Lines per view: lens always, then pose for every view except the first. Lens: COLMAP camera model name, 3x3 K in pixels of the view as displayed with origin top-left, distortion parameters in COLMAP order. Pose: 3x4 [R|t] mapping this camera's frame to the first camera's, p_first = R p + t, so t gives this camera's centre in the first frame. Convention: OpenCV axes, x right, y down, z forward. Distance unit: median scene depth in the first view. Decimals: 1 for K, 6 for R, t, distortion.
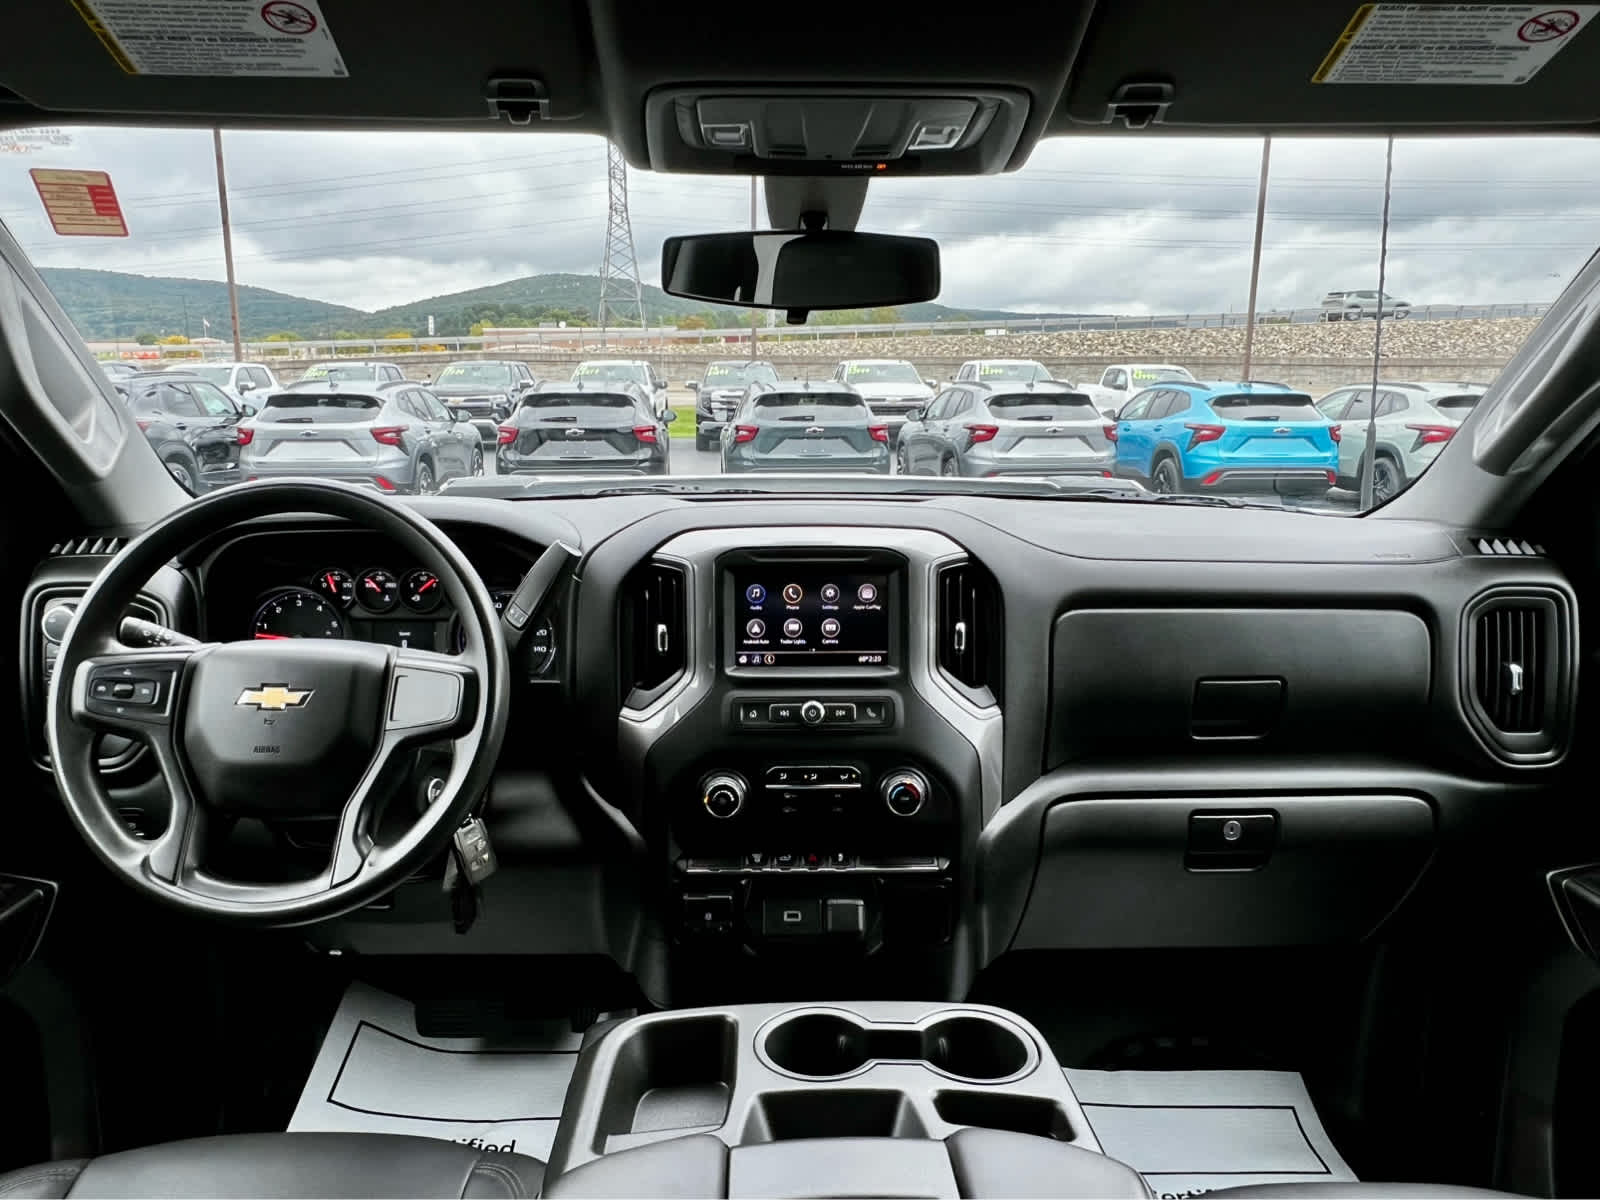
lens RADIAL K [[1390.3, 0, 799.8], [0, 1390.3, 558.2], [0, 0, 1]] dist [-0.004617, 0.007343]
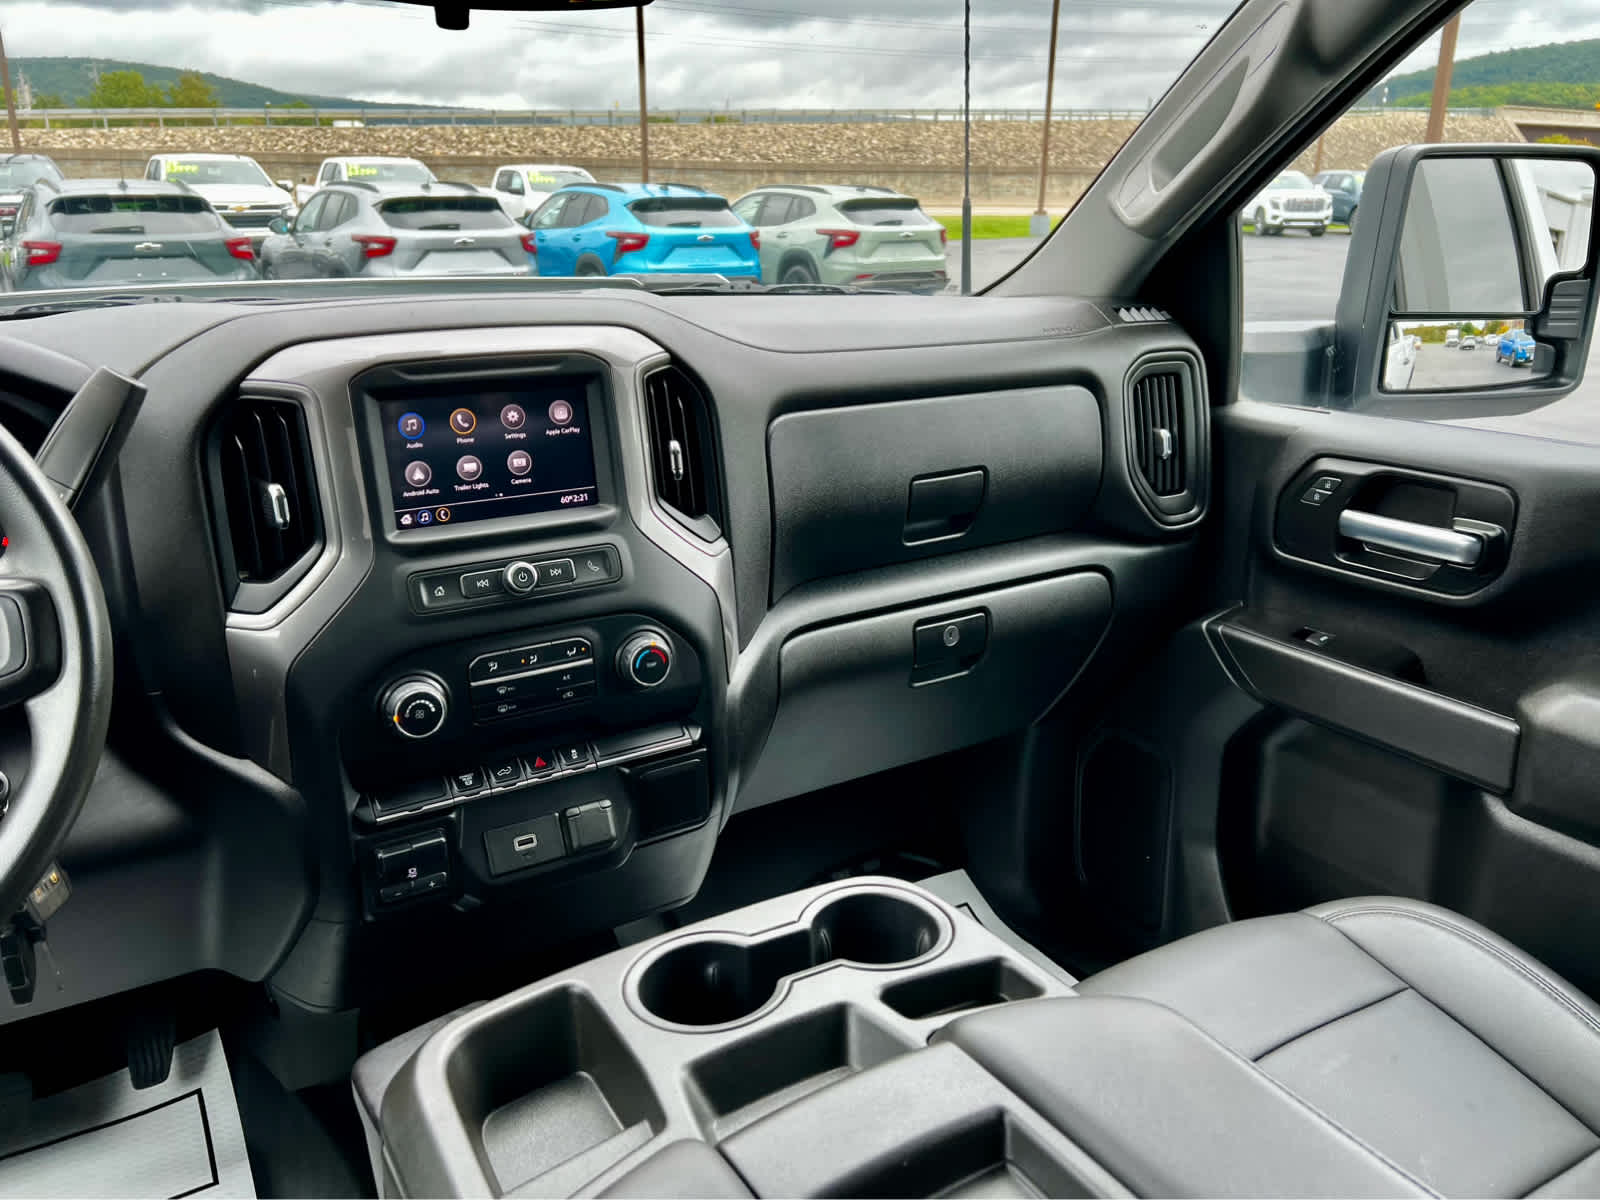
lens RADIAL K [[1395.7, 0, 793.1], [0, 1395.7, 603.4], [0, 0, 1]] dist [0.060639, -0.093071]
pose [[0.816311, -0.154964, 0.556437, -0.288512], [0.083495, 0.984879, 0.151793, 0.021979], [-0.571545, -0.077451, 0.816907, 0.288019]]
